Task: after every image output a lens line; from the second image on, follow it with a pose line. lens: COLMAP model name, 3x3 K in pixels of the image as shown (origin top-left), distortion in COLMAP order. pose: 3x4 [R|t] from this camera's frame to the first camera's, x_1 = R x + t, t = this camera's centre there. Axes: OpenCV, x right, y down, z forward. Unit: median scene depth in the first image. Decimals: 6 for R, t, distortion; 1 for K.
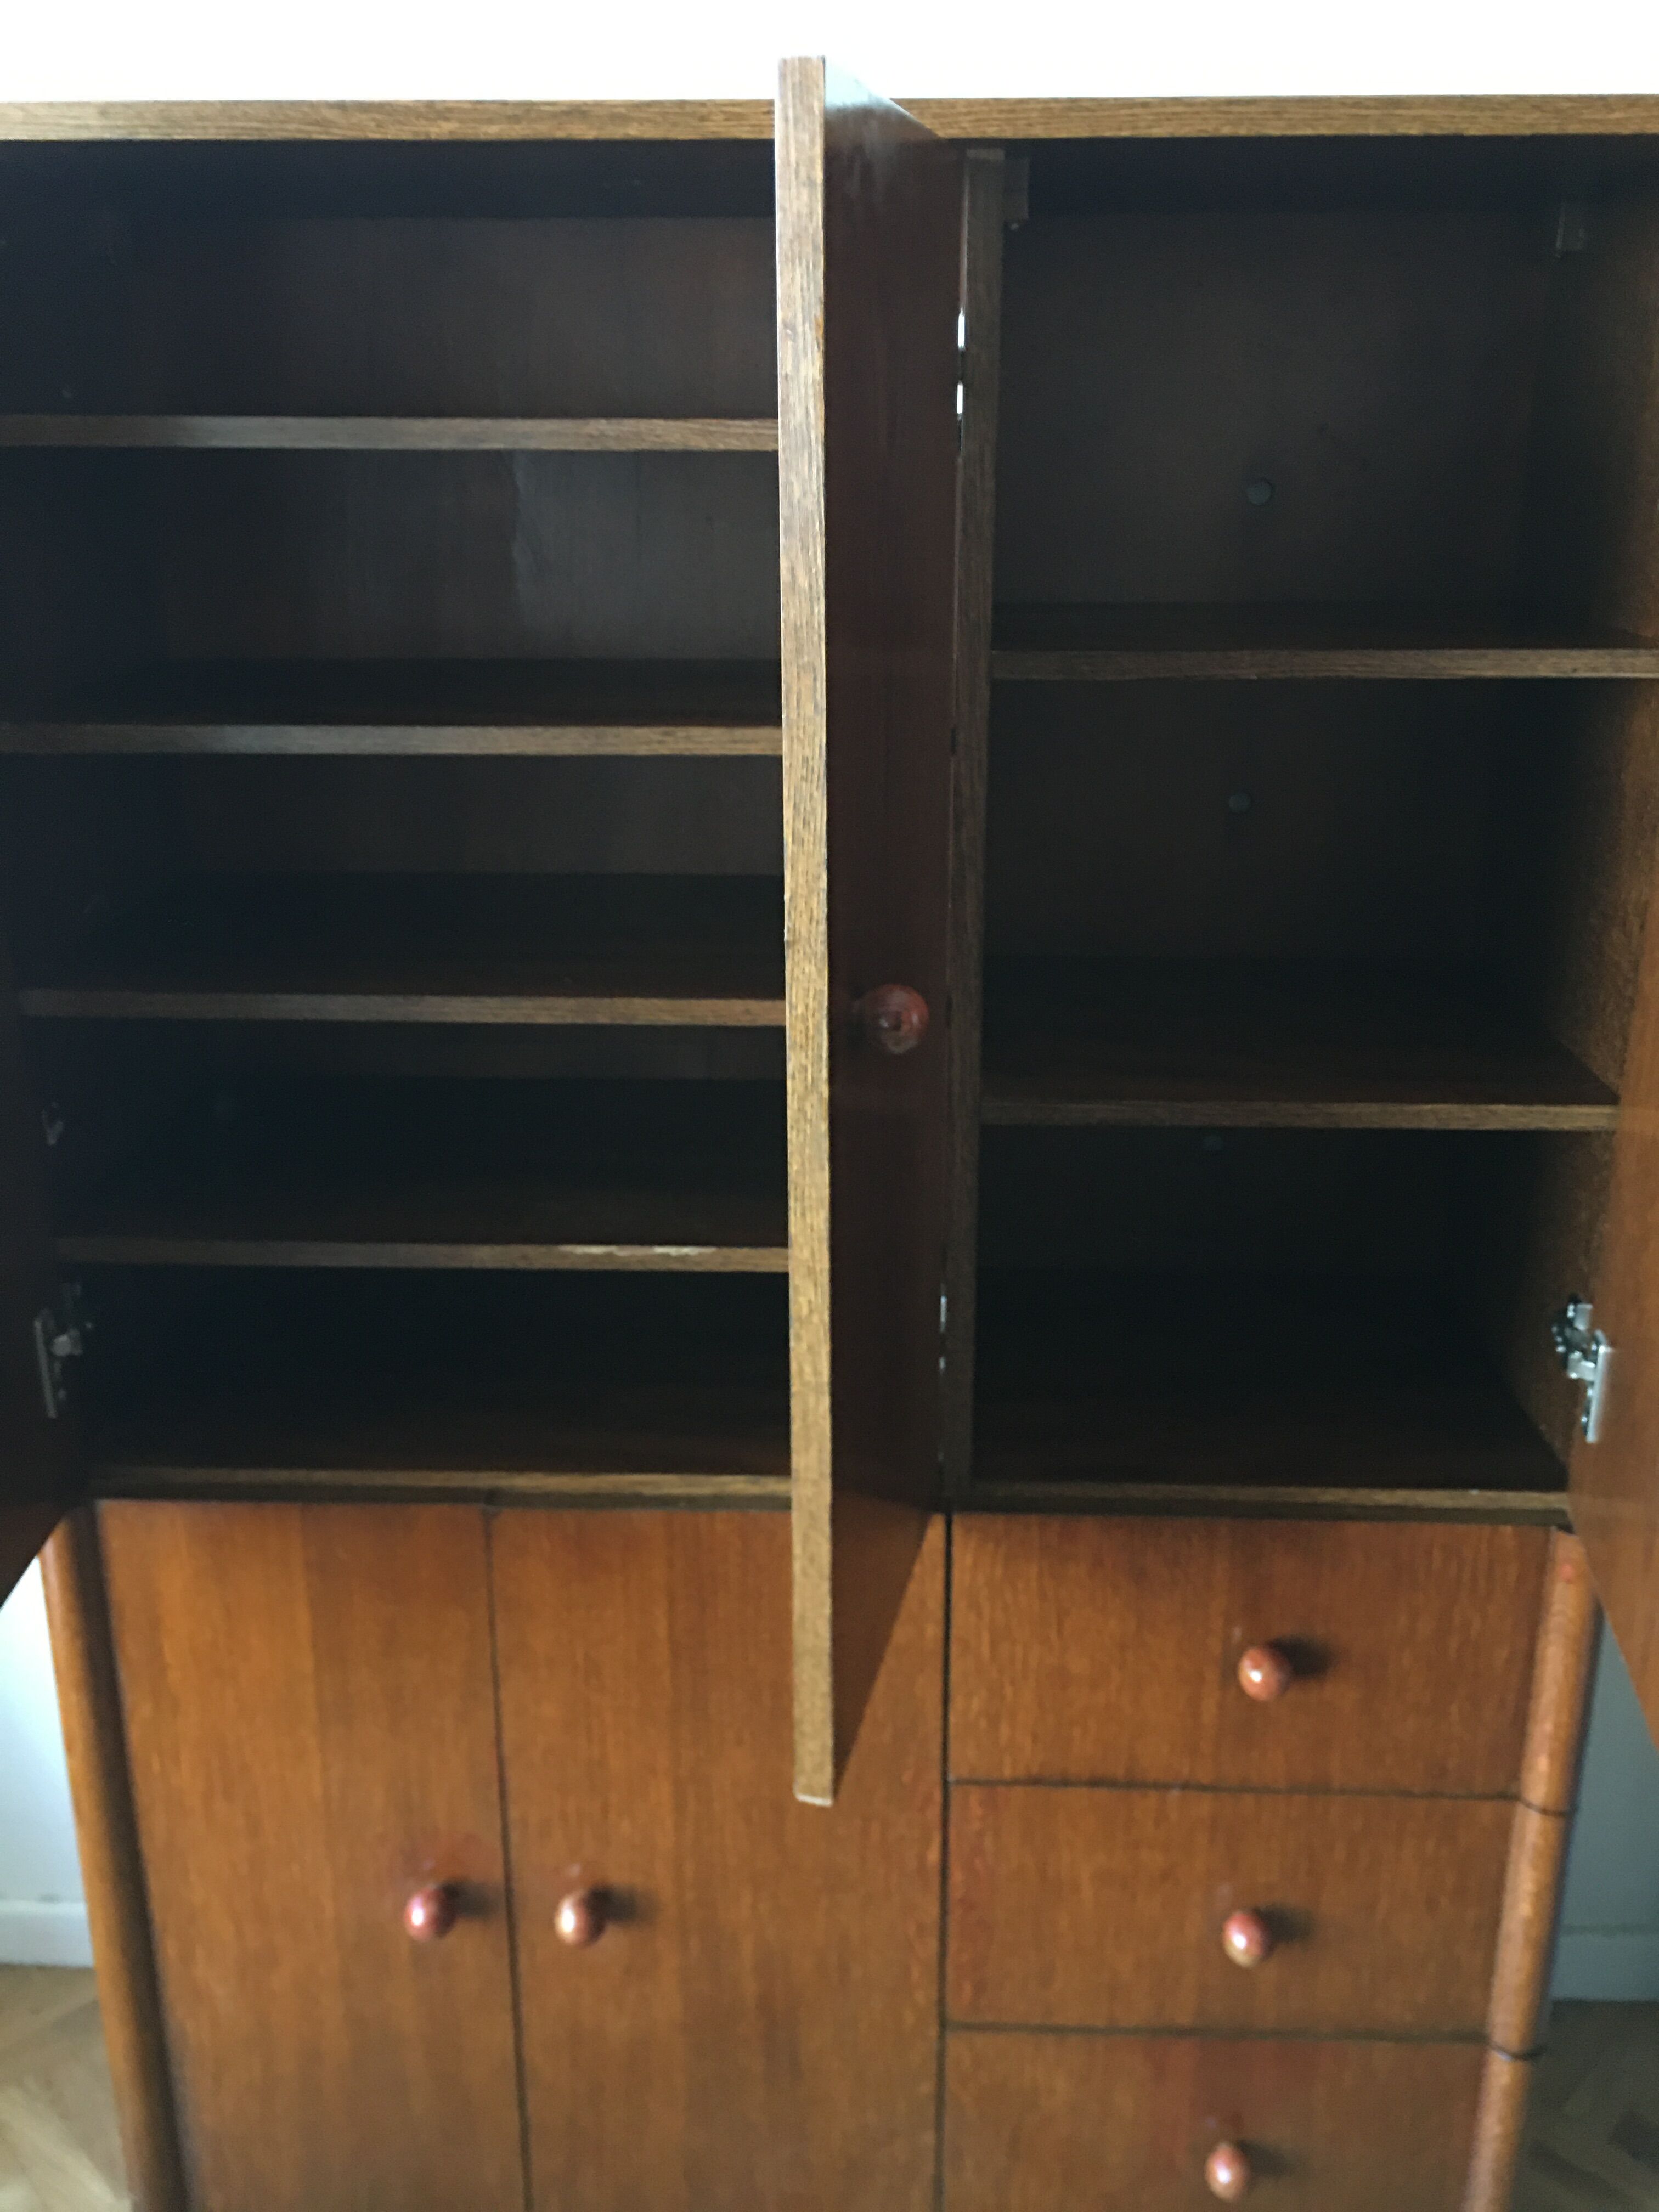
lens RADIAL K [[1942.7, 0, 829.5], [0, 1942.7, 1106.0], [0, 0, 1]] dist [0.061863, -0.084772]
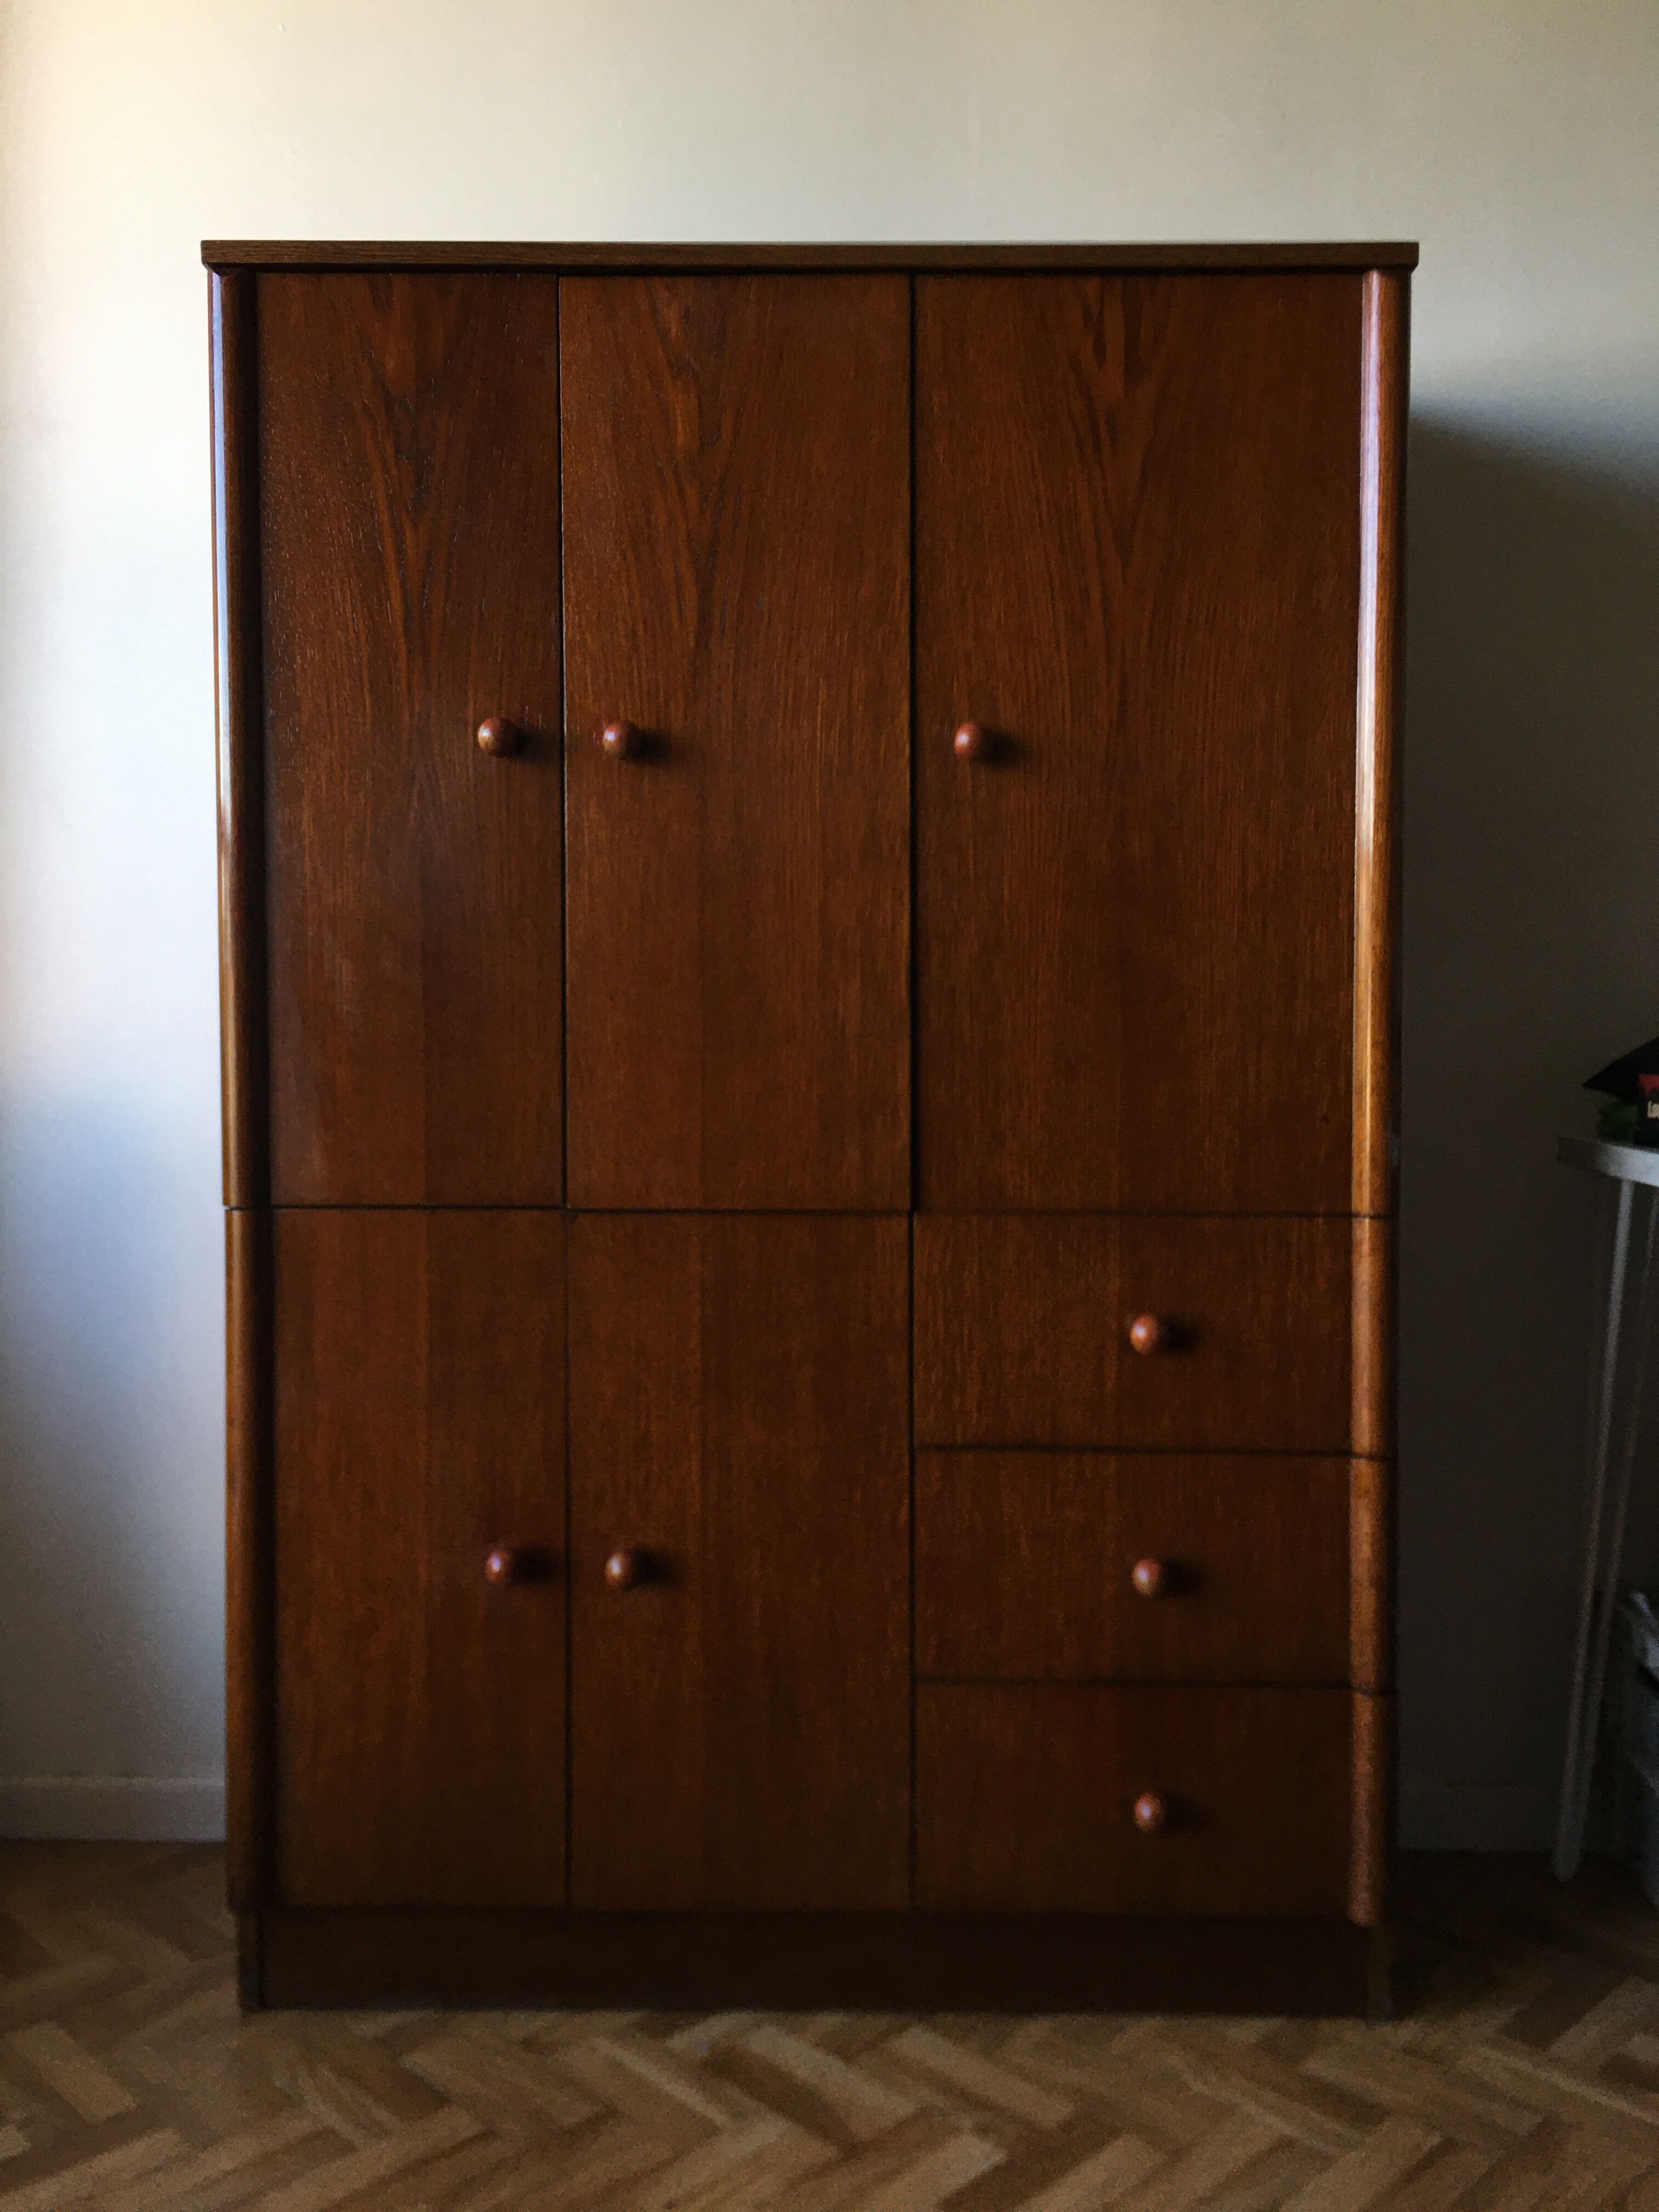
lens RADIAL K [[1942.7, 0, 829.5], [0, 1942.7, 1106.0], [0, 0, 1]] dist [0.061863, -0.084772]
pose [[0.999543, -0.000932, 0.030204, -0.033900], [0.009159, 0.961858, -0.273396, 0.479353], [-0.028797, 0.273548, 0.961427, -0.299234]]
